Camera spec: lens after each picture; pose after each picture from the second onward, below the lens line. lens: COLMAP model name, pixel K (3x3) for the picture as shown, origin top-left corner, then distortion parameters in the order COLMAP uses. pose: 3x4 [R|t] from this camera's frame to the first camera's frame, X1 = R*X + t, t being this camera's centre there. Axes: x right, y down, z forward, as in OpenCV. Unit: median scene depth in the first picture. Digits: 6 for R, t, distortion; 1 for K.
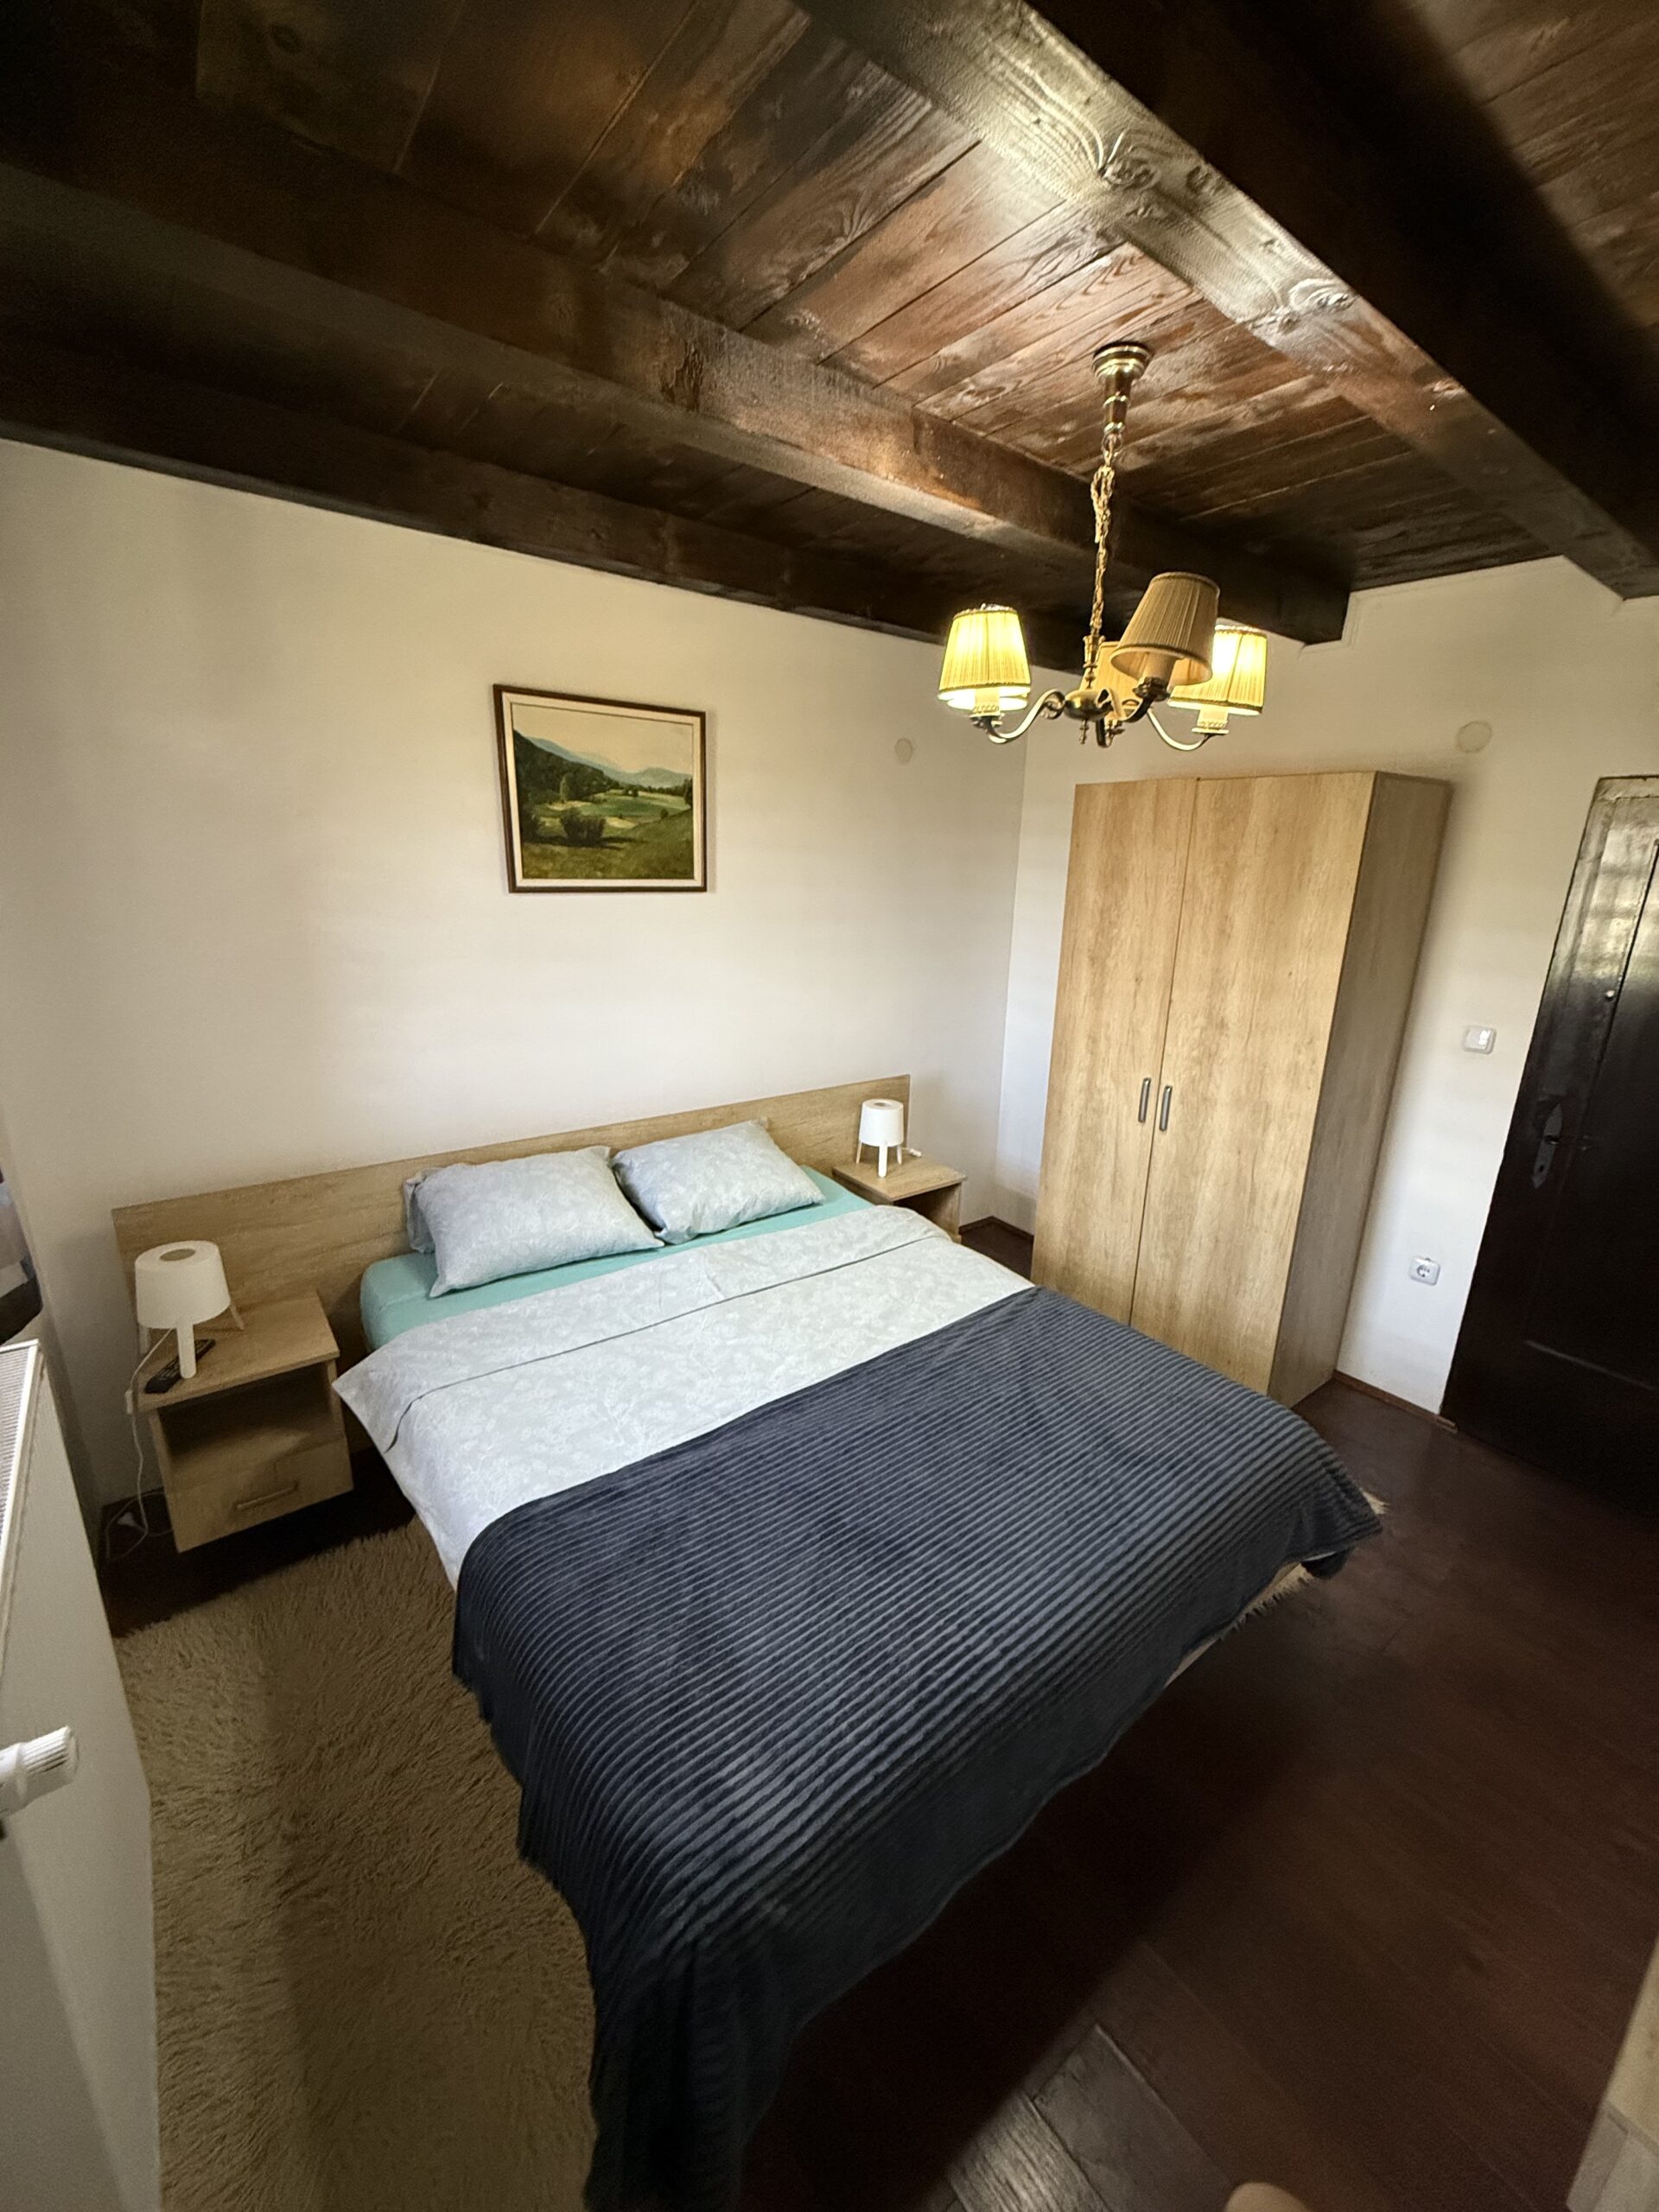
lens RADIAL K [[872.8, 0, 837.0], [0, 872.8, 1087.0], [0, 0, 1]] dist [-0.001369, 0.000057]
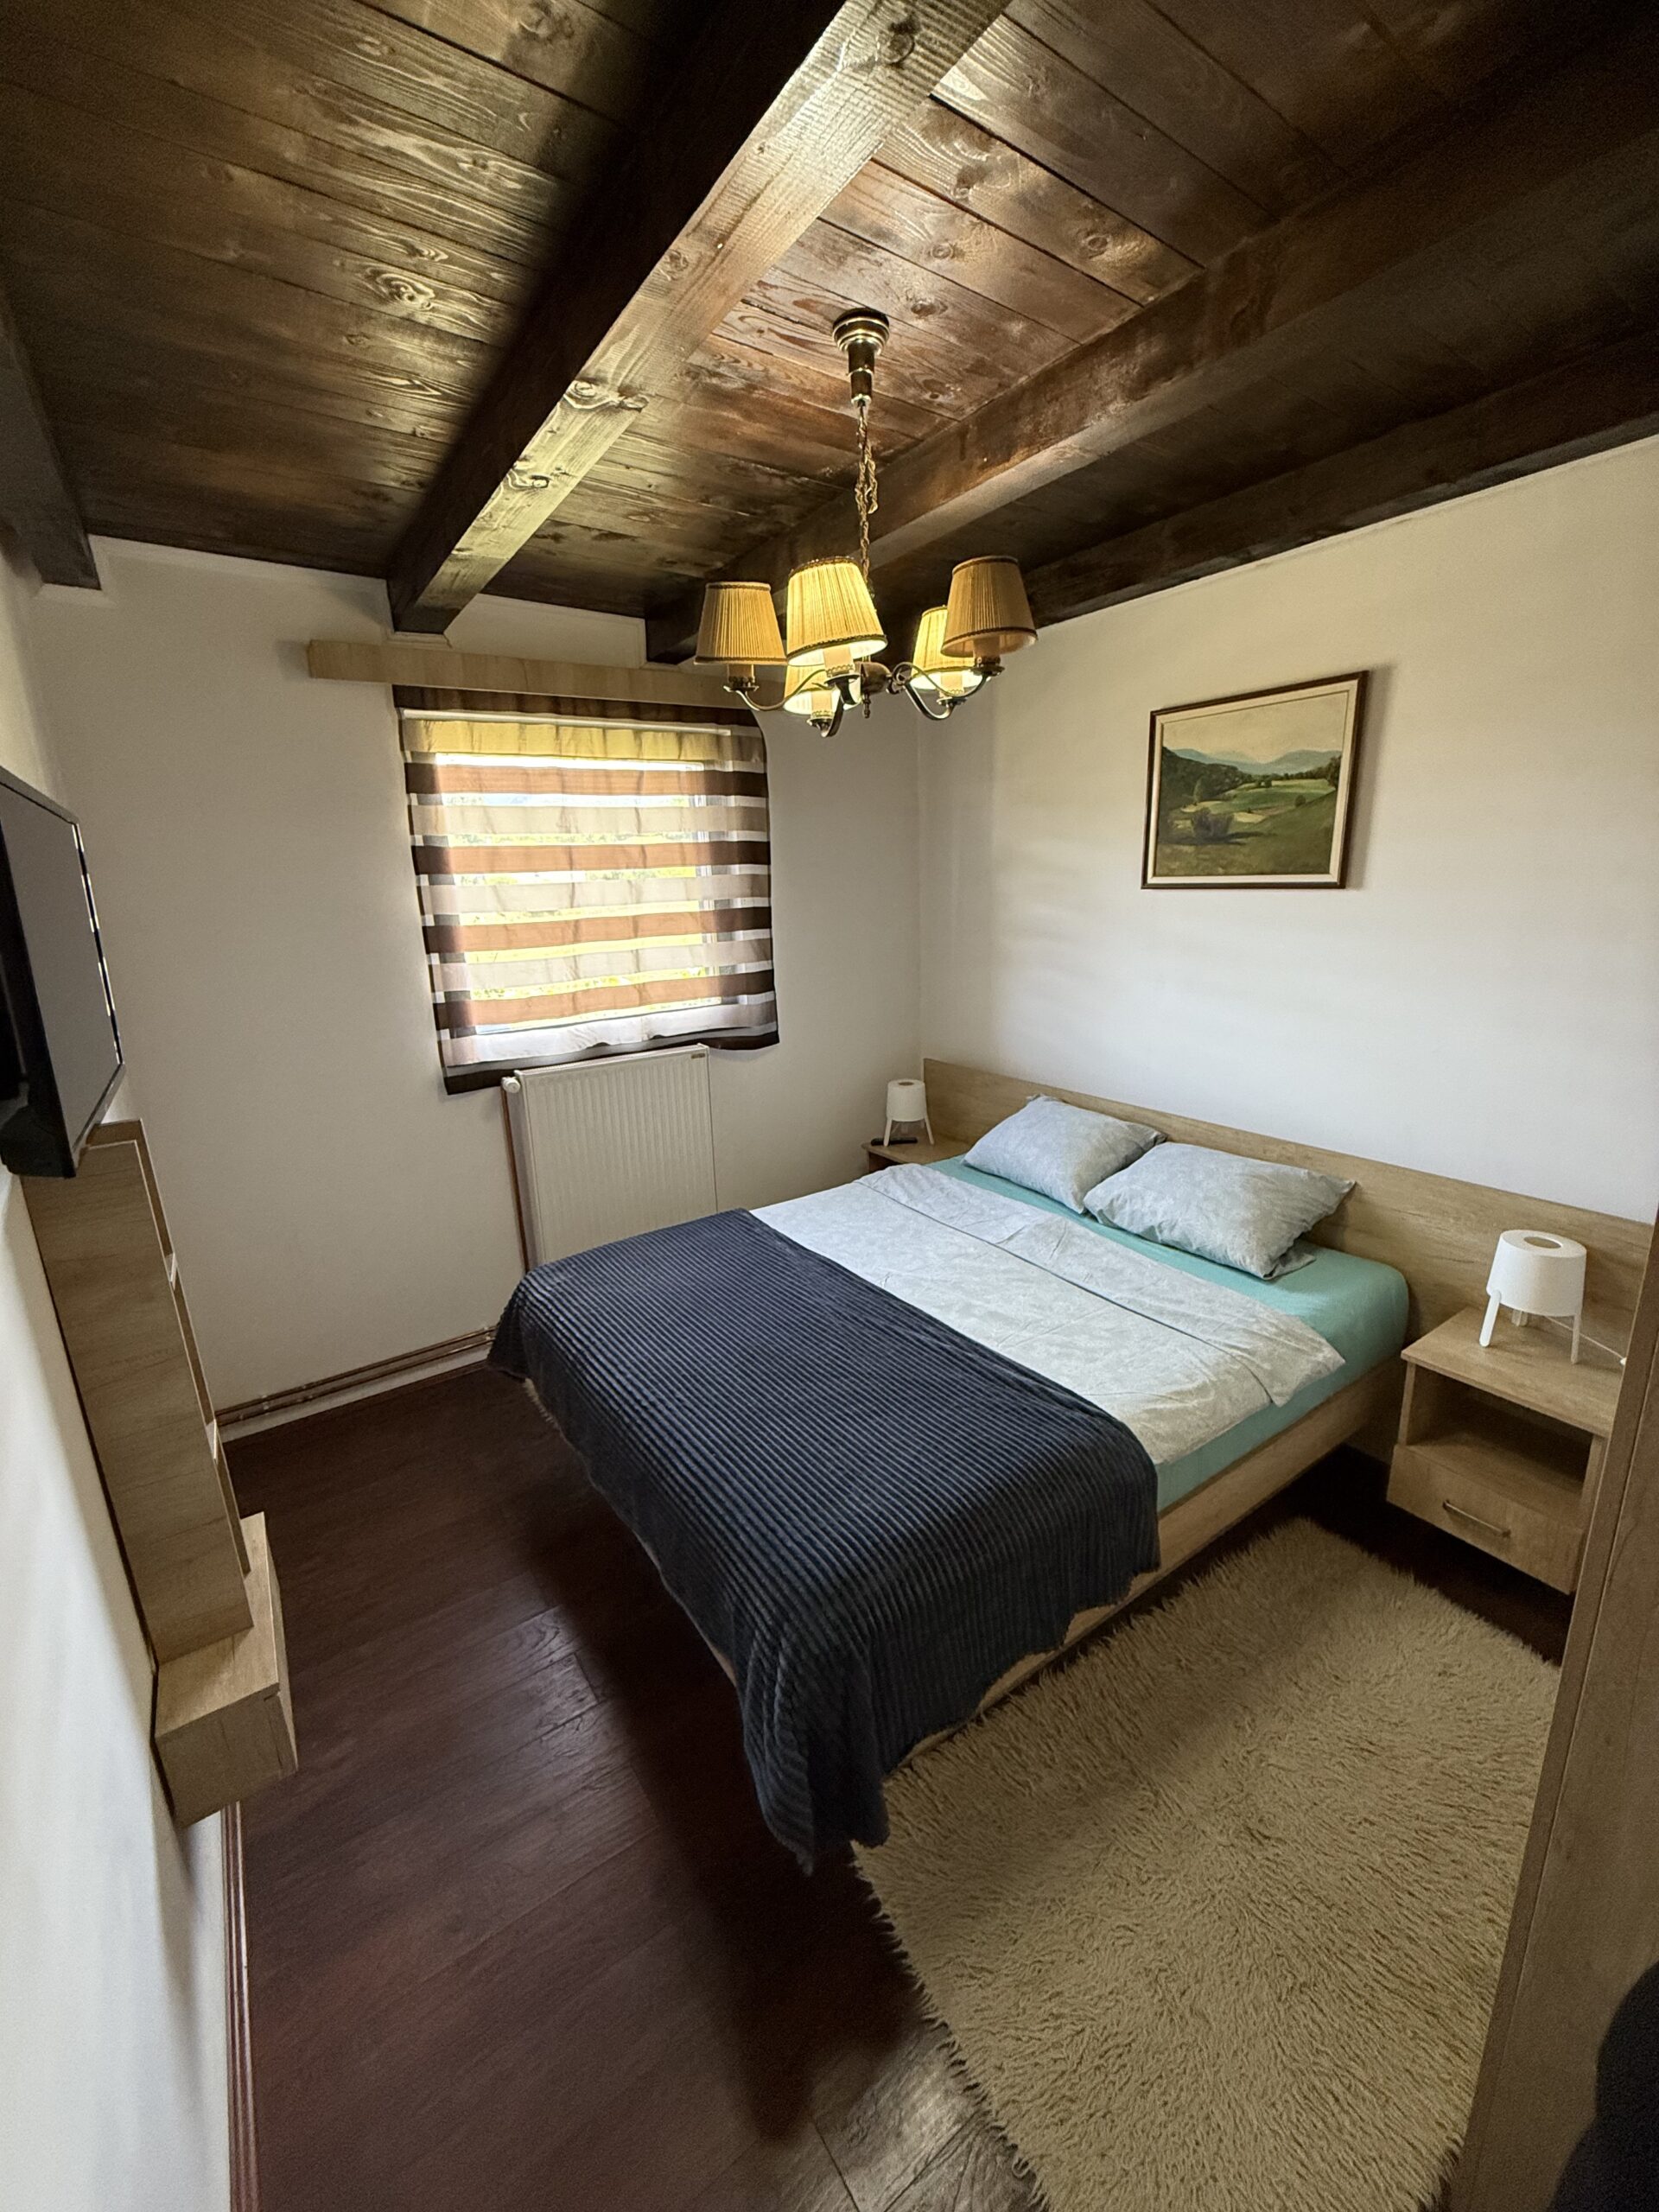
lens RADIAL K [[872.8, 0, 837.0], [0, 872.8, 1087.0], [0, 0, 1]] dist [-0.001369, 0.000057]
pose [[-0.034296, 0.209206, -0.977270, 0.811867], [-0.236718, 0.948320, 0.211316, -0.120101], [0.970973, 0.238585, 0.016999, 0.637697]]
